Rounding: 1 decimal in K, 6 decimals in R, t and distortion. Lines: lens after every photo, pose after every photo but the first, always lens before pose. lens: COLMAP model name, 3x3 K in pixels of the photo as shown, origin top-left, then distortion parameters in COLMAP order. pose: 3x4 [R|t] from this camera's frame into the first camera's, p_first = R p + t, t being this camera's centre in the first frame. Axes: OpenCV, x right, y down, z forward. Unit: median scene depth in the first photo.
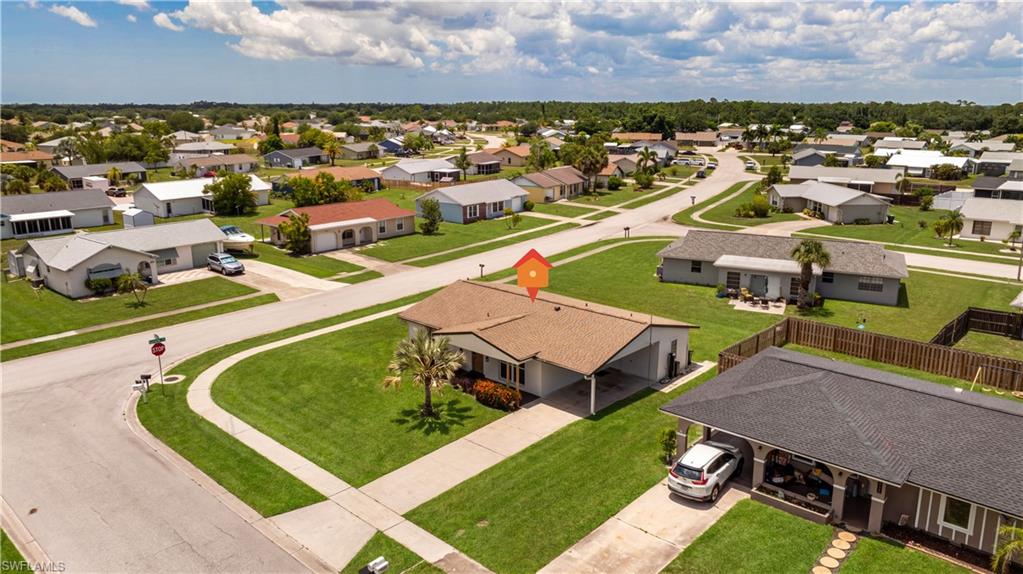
lens RADIAL K [[730.9, 0, 511.5], [0, 730.9, 287.0], [0, 0, 1]] dist [-0.022549, 0.002992]
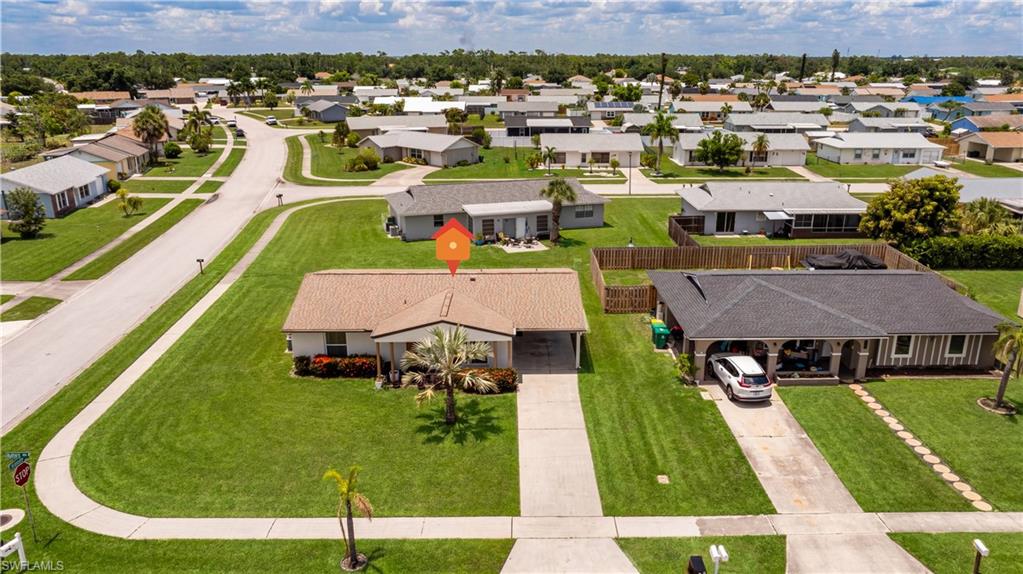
lens RADIAL K [[730.9, 0, 511.5], [0, 730.9, 287.0], [0, 0, 1]] dist [-0.022549, 0.002992]
pose [[0.721332, -0.209281, 0.660214, -0.230186], [0.168107, 0.977652, 0.126237, -0.030936], [-0.671878, 0.019928, 0.740393, 0.115555]]
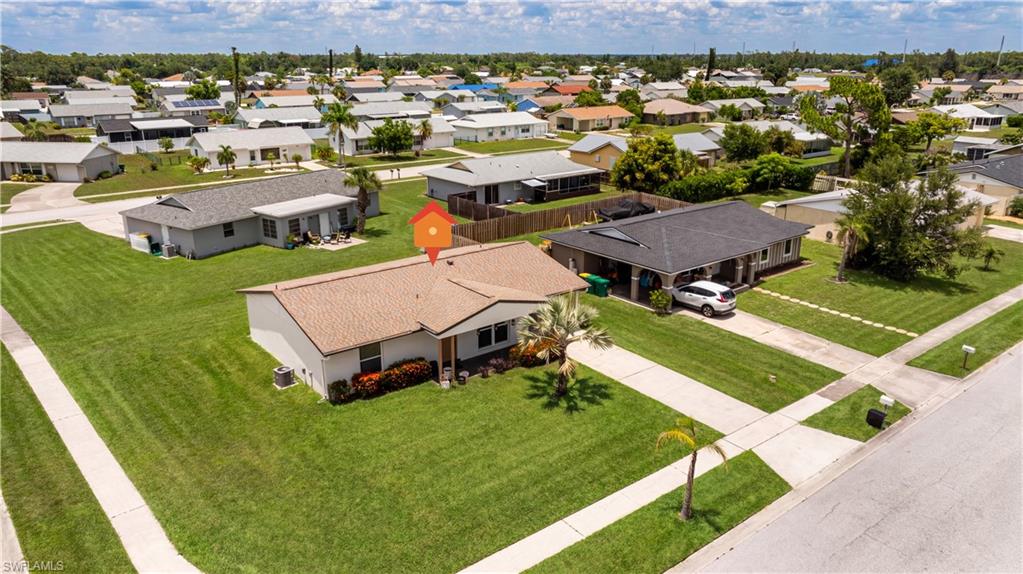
lens RADIAL K [[734.1, 0, 500.3], [0, 734.1, 287.8], [0, 0, 1]] dist [-0.013968, -0.001685]
pose [[0.142842, -0.298667, 0.943607, -0.347931], [0.240367, 0.935309, 0.259654, -0.071326], [-0.960114, 0.189723, 0.205391, 0.330770]]
